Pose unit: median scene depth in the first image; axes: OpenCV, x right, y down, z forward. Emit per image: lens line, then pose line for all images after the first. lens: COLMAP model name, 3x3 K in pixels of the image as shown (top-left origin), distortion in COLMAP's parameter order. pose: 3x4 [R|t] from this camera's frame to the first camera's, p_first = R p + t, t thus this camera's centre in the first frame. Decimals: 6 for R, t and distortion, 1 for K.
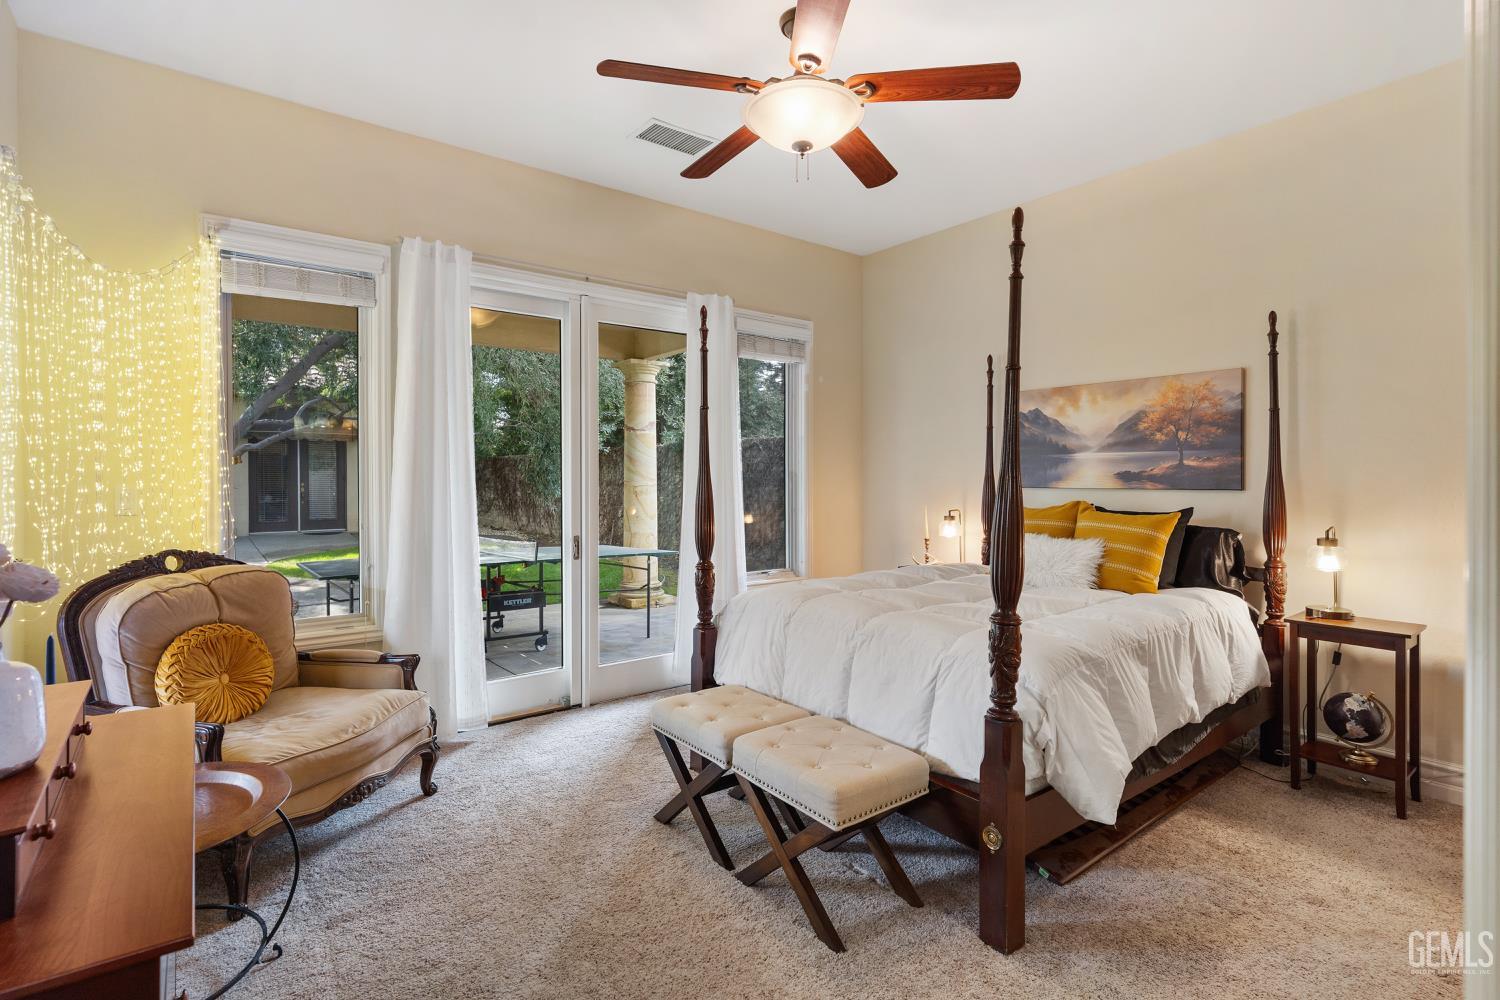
lens RADIAL K [[737.6, 0, 751.0], [0, 737.6, 473.7], [0, 0, 1]] dist [-0.001347, -0.000229]
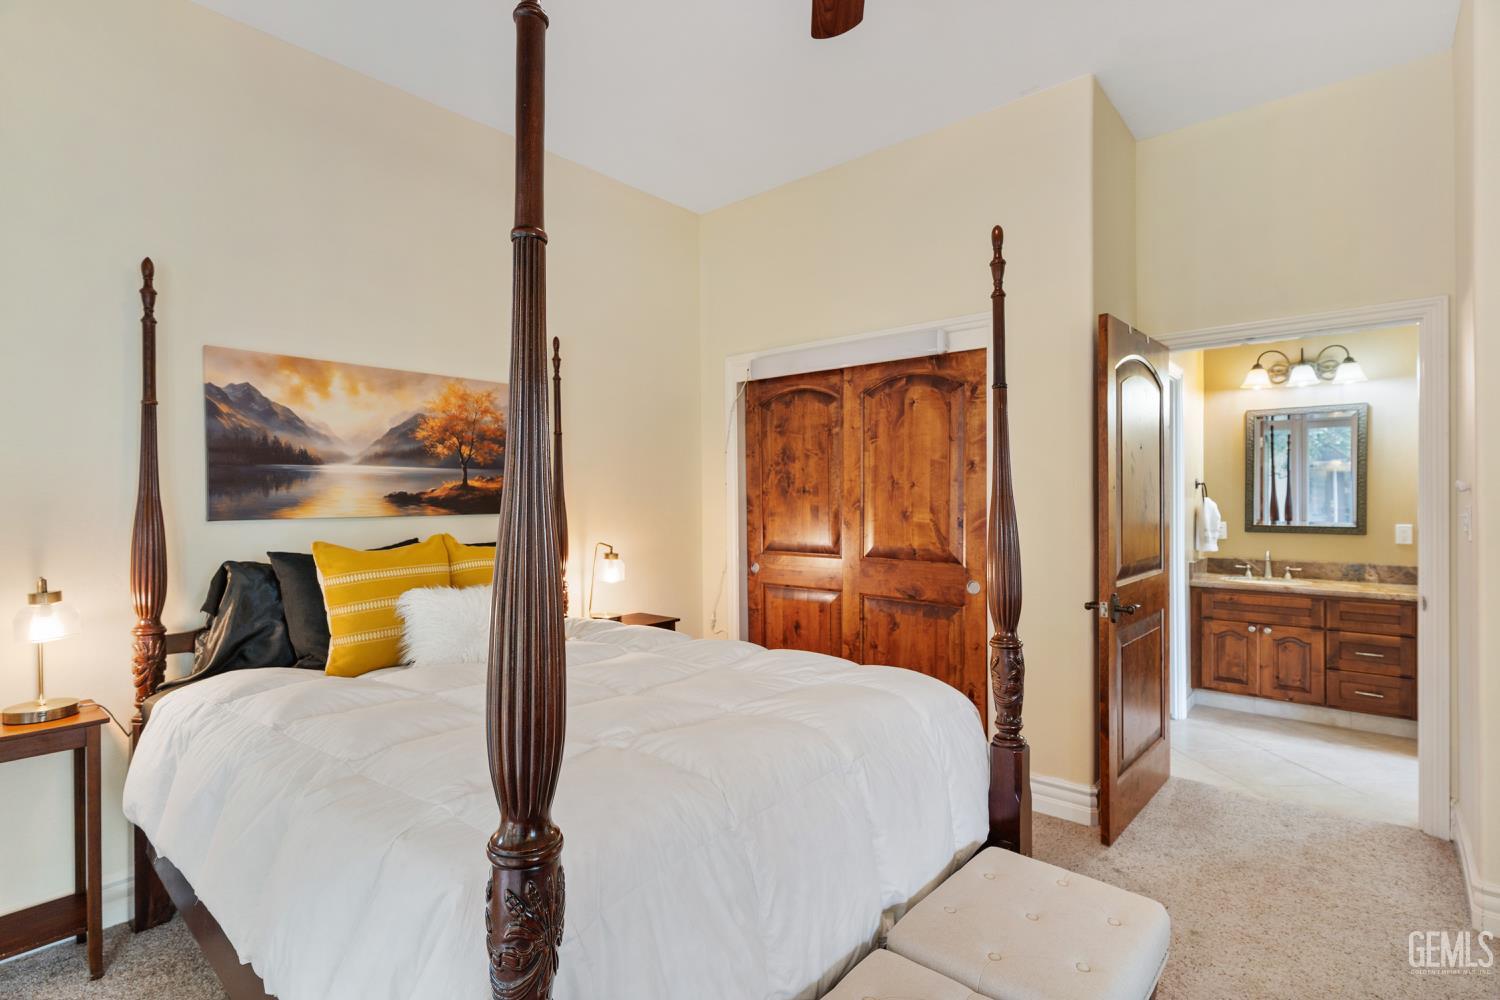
lens RADIAL K [[712.8, 0, 750.0], [0, 712.8, 500.0], [0, 0, 1]] dist [0.000249, 0.000085]
pose [[-0.204158, 0.001365, 0.978937, -0.271392], [0.005154, 0.999987, -0.000319, 0.006444], [-0.978924, 0.004980, -0.204163, 0.812539]]
